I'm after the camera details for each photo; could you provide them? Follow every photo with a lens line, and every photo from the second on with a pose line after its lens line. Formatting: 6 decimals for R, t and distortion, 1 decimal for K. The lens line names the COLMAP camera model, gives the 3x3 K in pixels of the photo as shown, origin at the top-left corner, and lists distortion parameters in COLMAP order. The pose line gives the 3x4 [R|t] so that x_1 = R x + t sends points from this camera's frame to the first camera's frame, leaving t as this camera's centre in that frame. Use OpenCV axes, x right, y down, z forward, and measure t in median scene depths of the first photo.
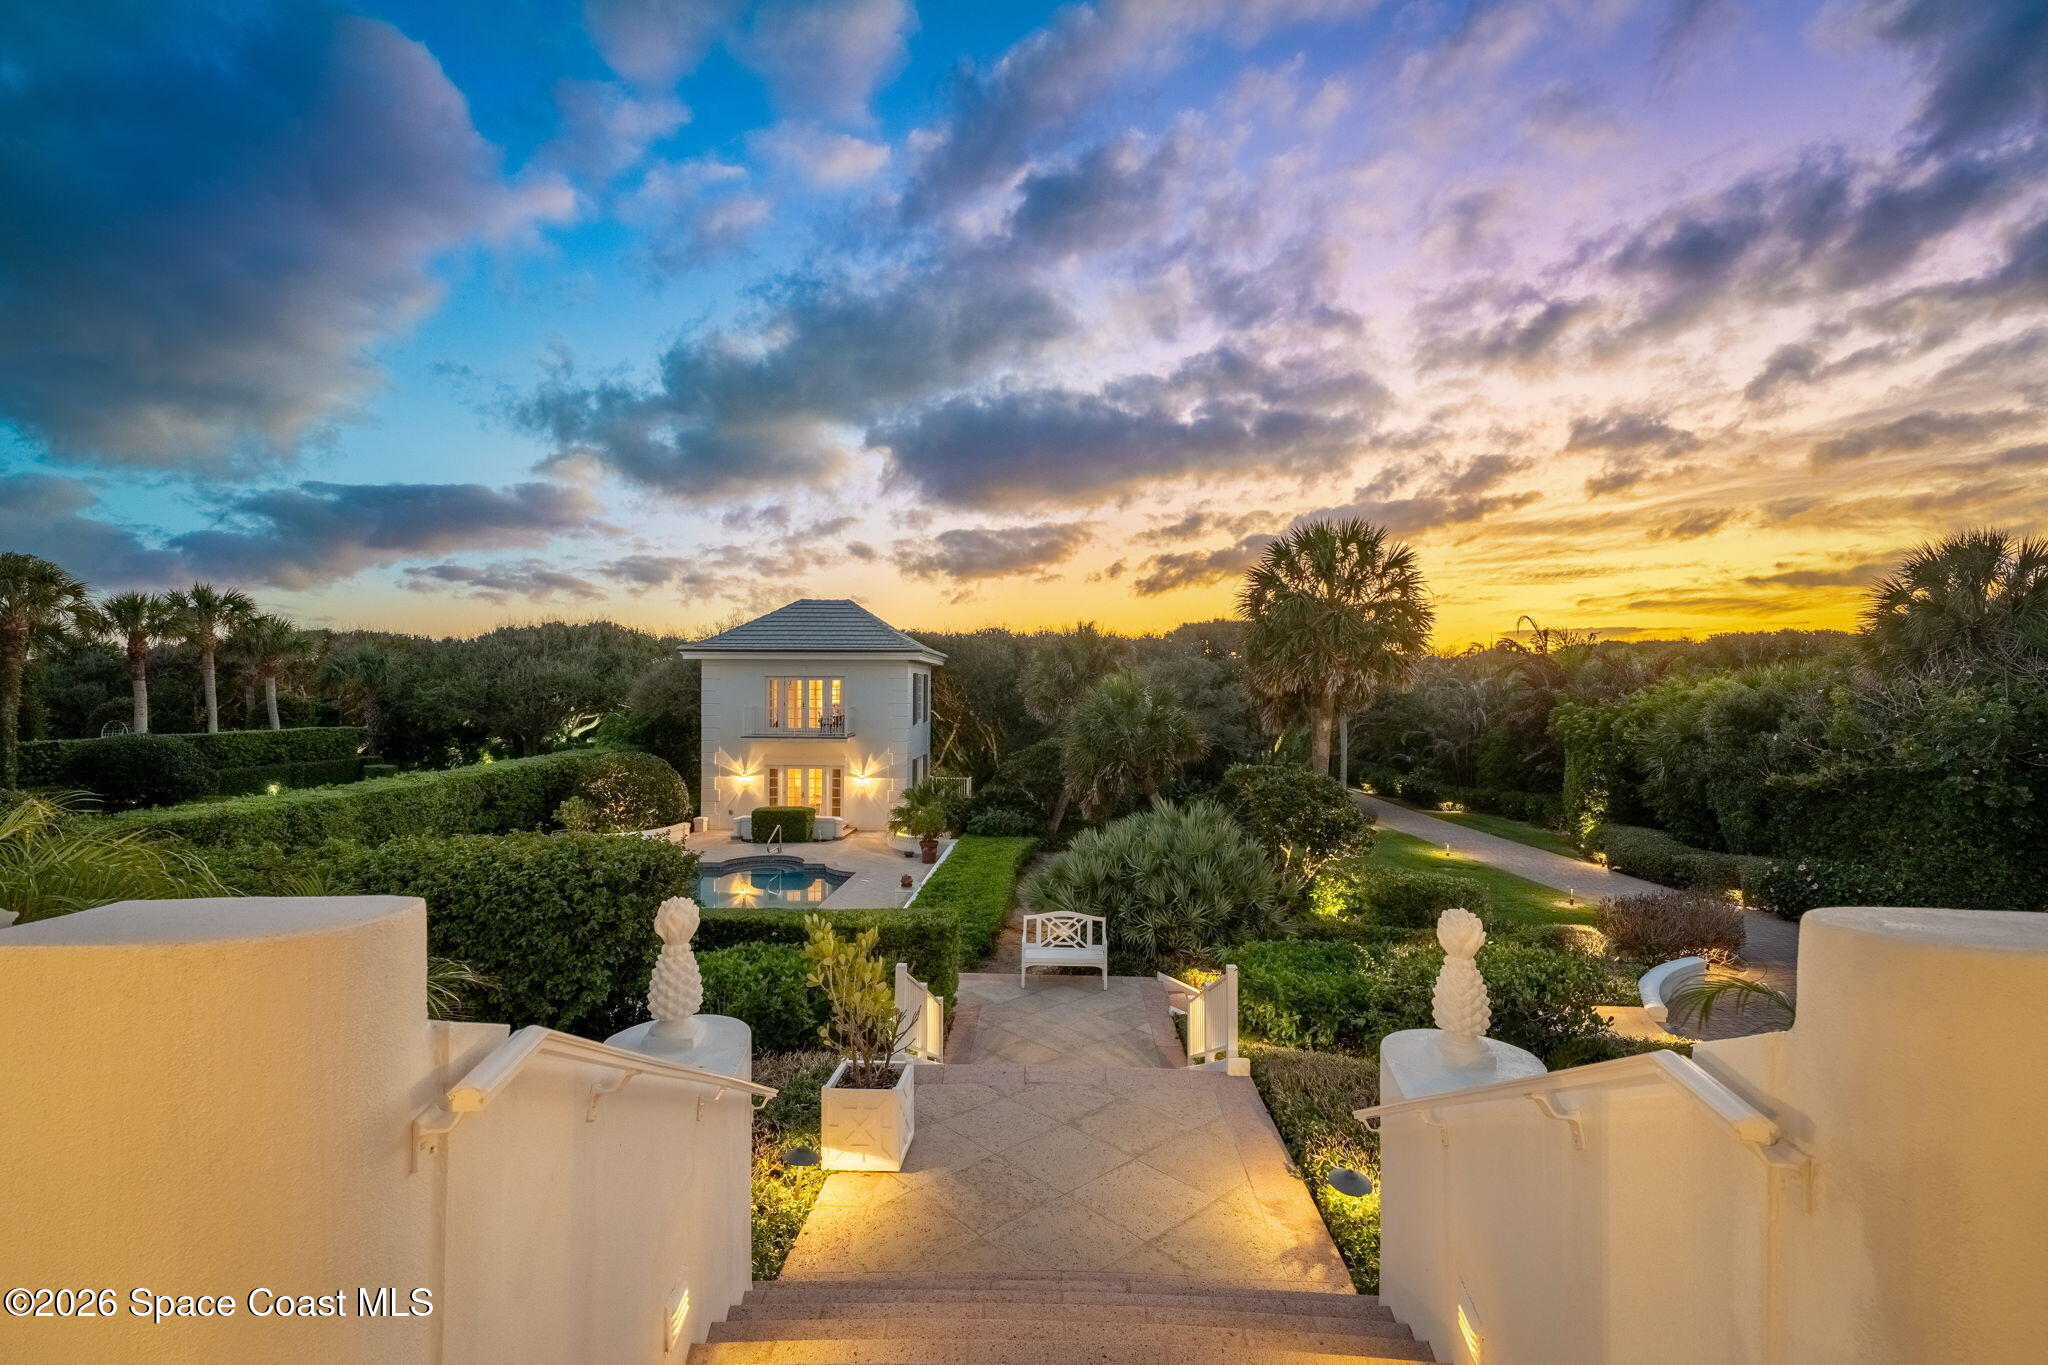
lens RADIAL K [[889.7, 0, 1024.0], [0, 889.7, 682.5], [0, 0, 1]] dist [-0.002517, -0.000206]
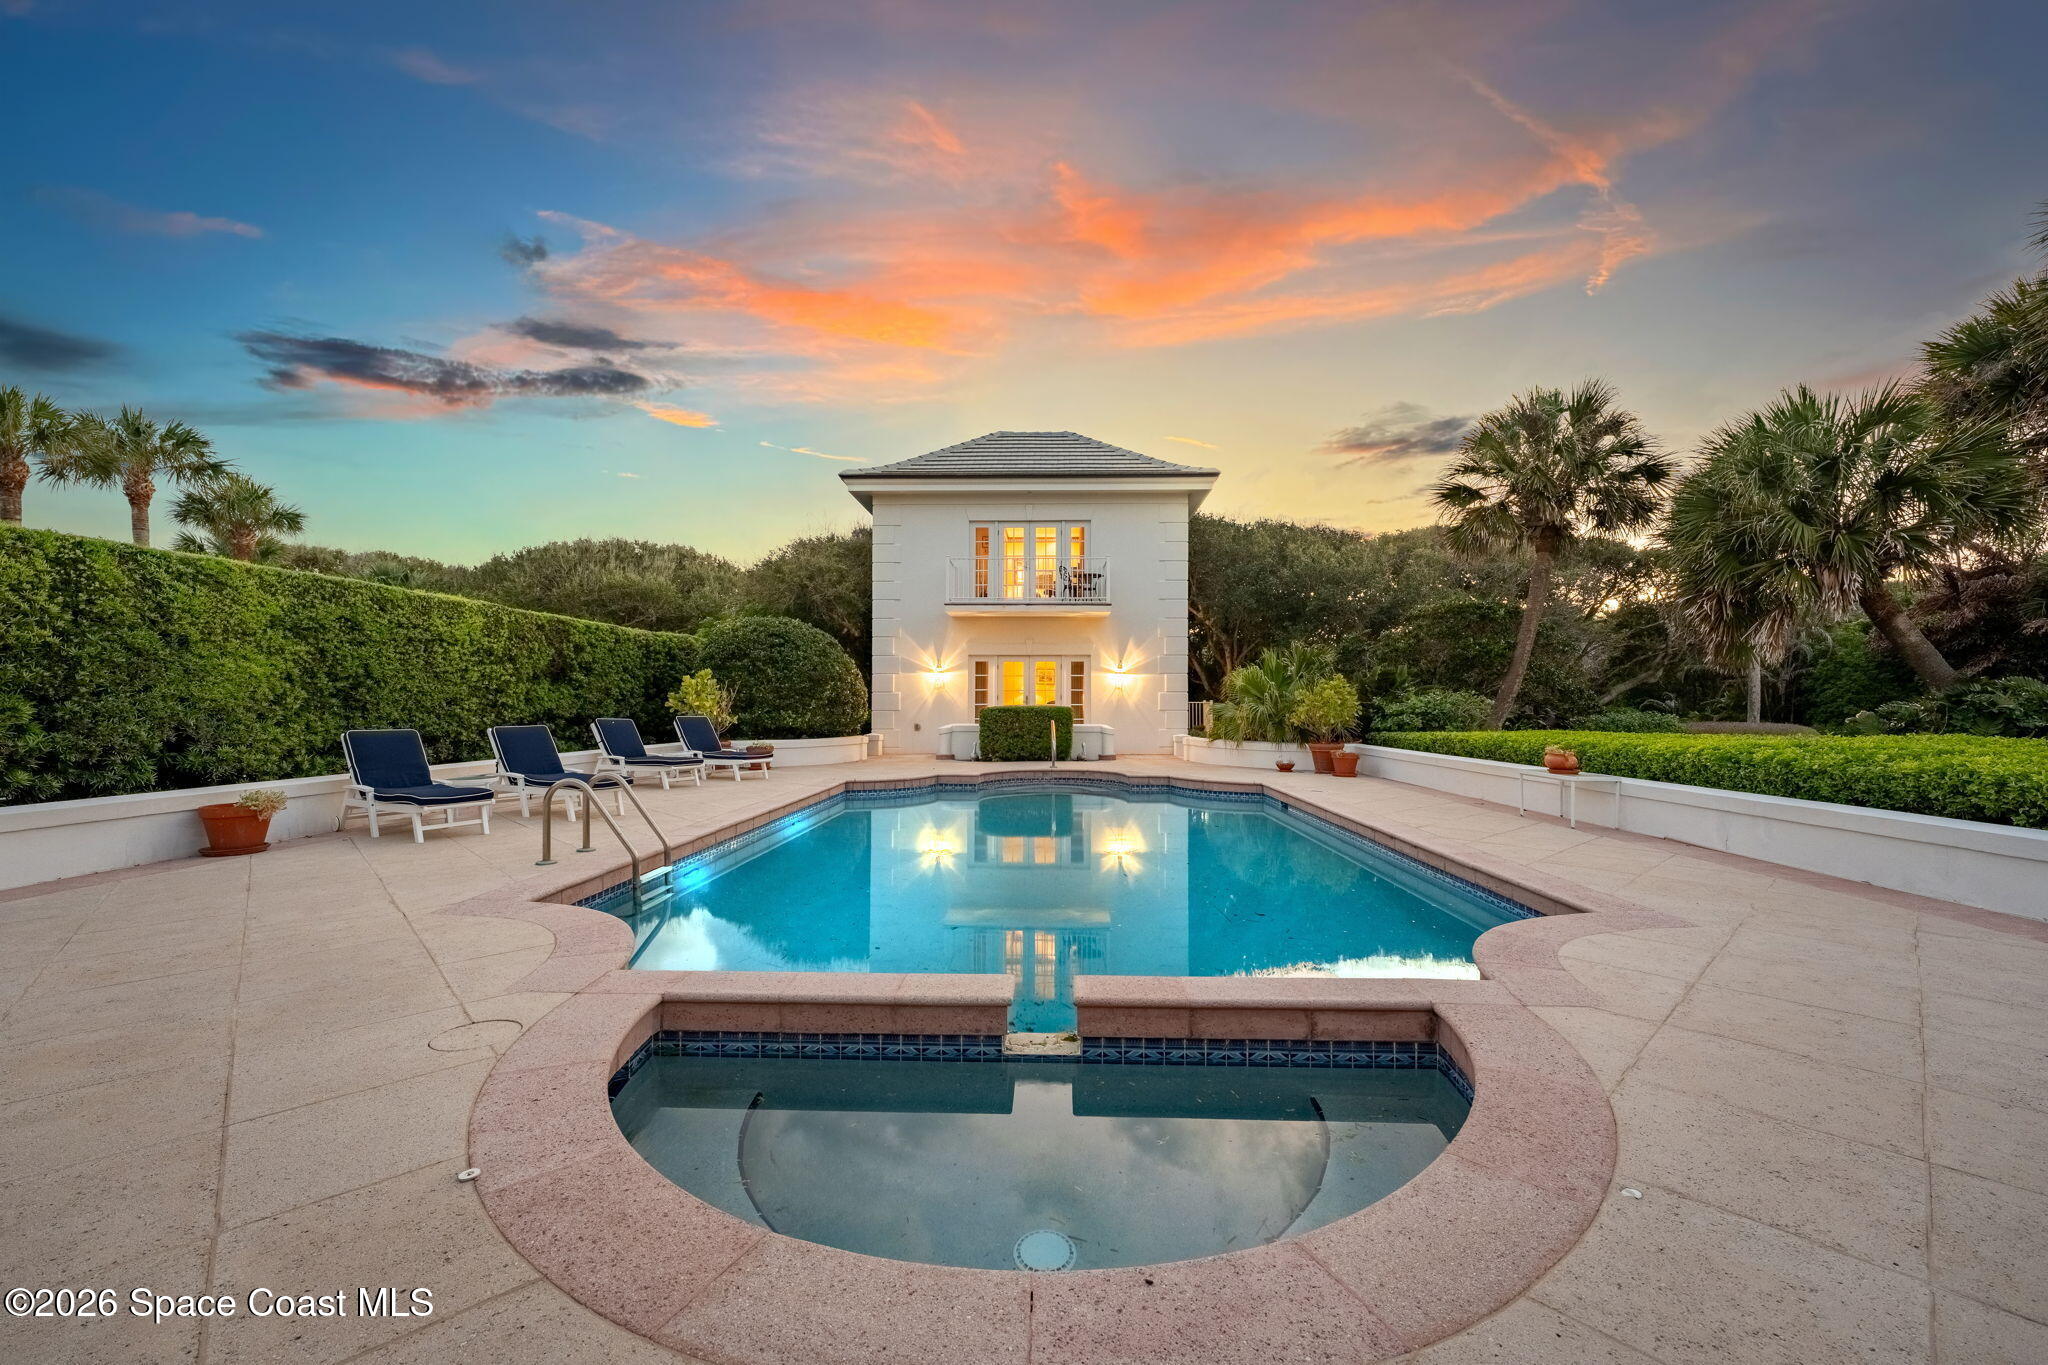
lens RADIAL K [[826.3, 0, 1024.0], [0, 826.3, 682.5], [0, 0, 1]] dist [0.001989, 0.000480]
pose [[0.999996, -0.002454, 0.001335, -0.268003], [0.002479, 0.999814, -0.019128, 0.132746], [-0.001287, 0.019131, 0.999816, 0.413721]]
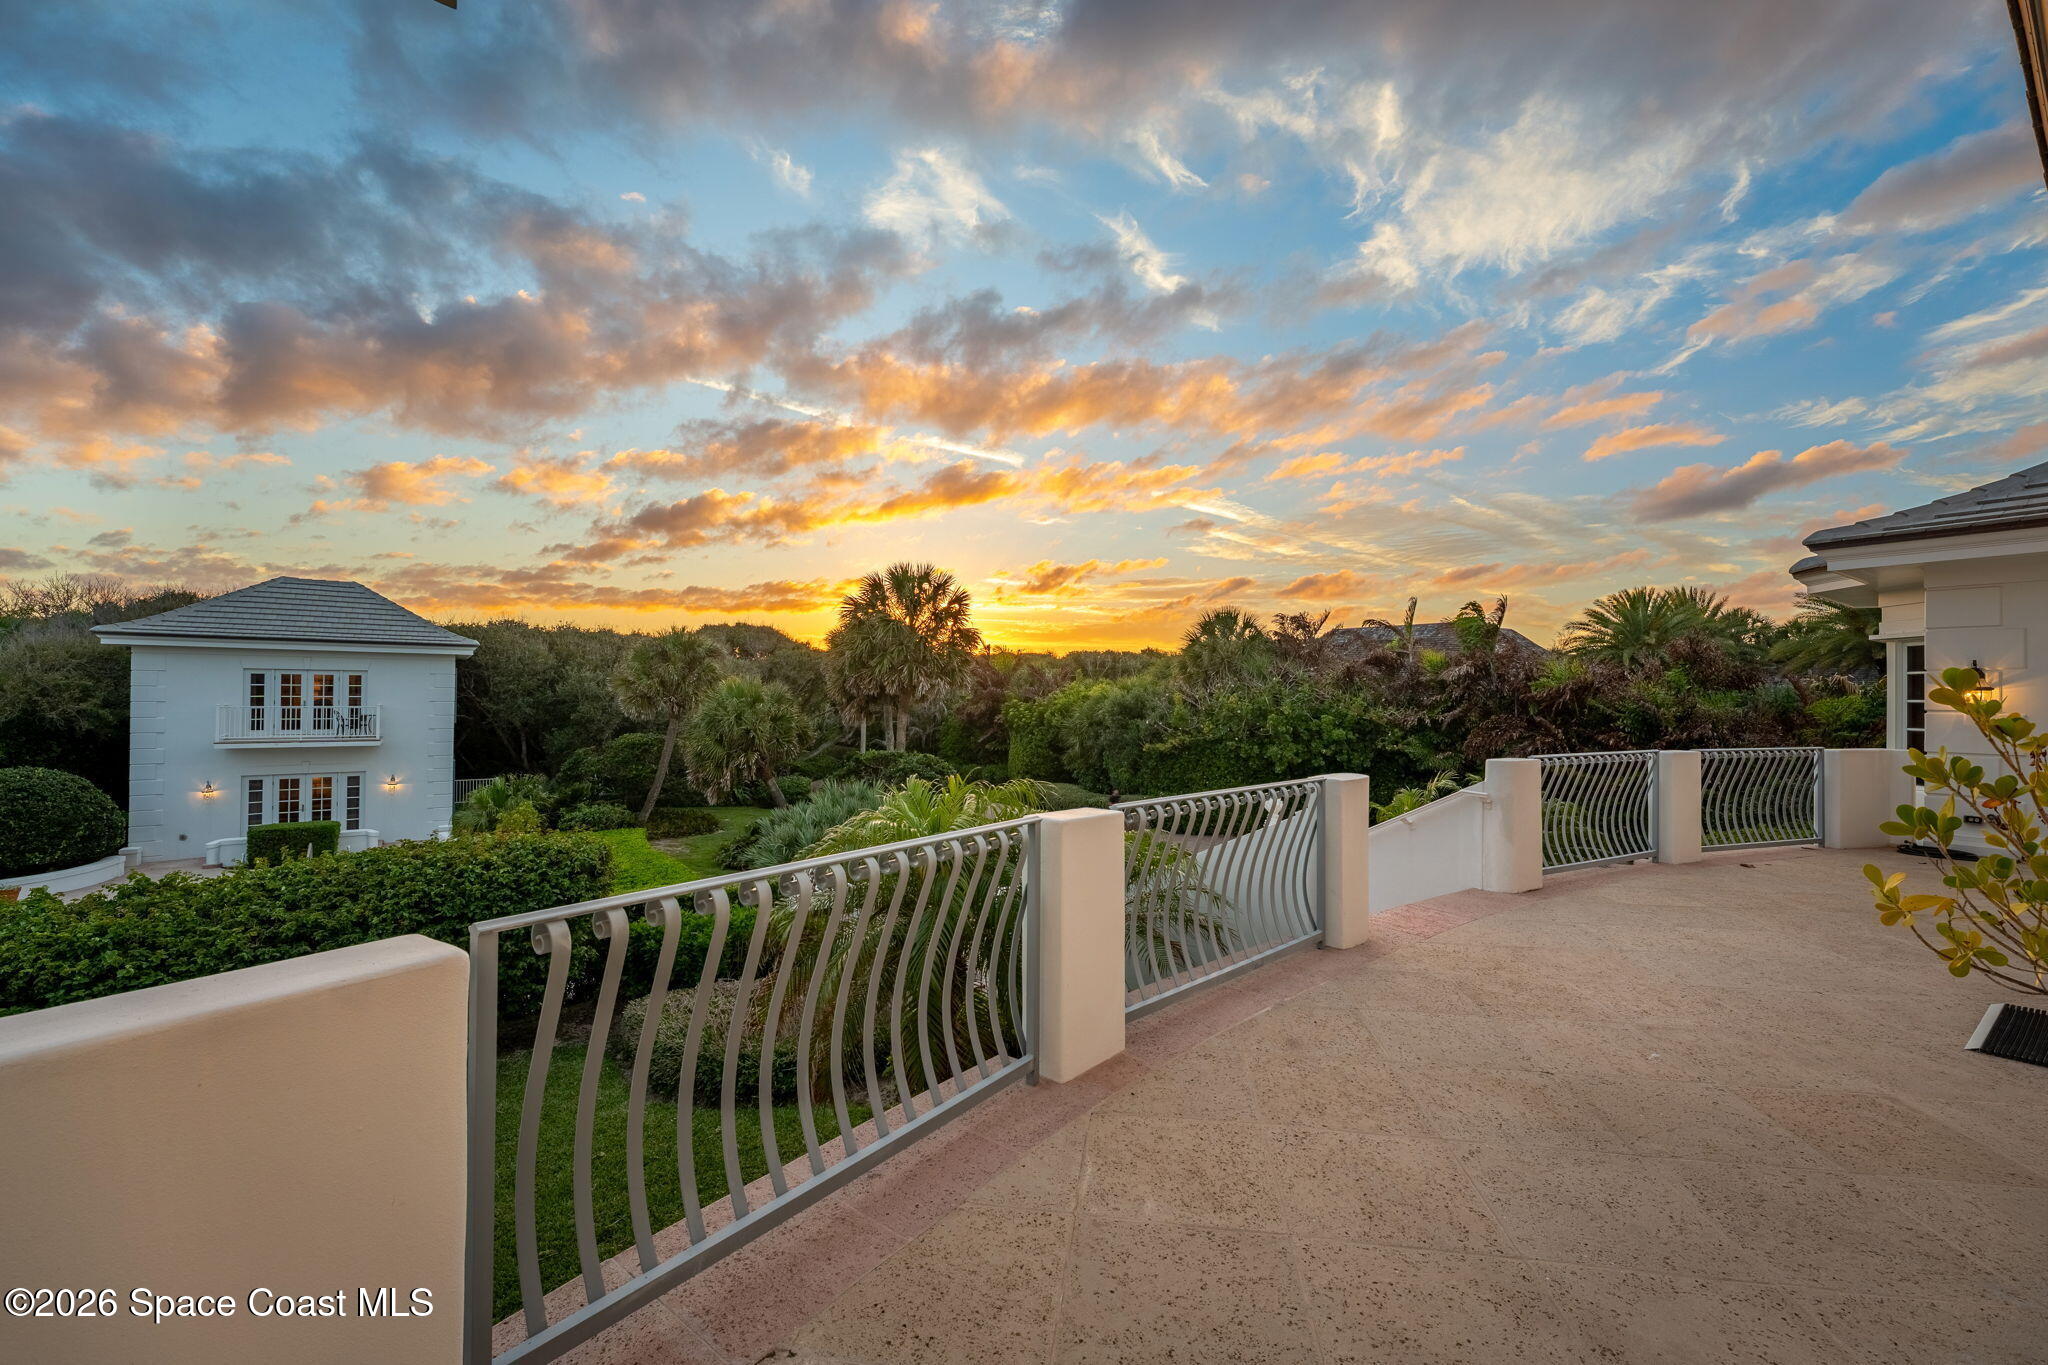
lens RADIAL K [[826.3, 0, 1024.0], [0, 826.3, 682.5], [0, 0, 1]] dist [0.001989, 0.000480]
pose [[0.789363, 0.011578, 0.613817, -0.203642], [-0.016514, 0.999861, 0.002376, -0.008776], [-0.613704, -0.012012, 0.789445, -0.057372]]
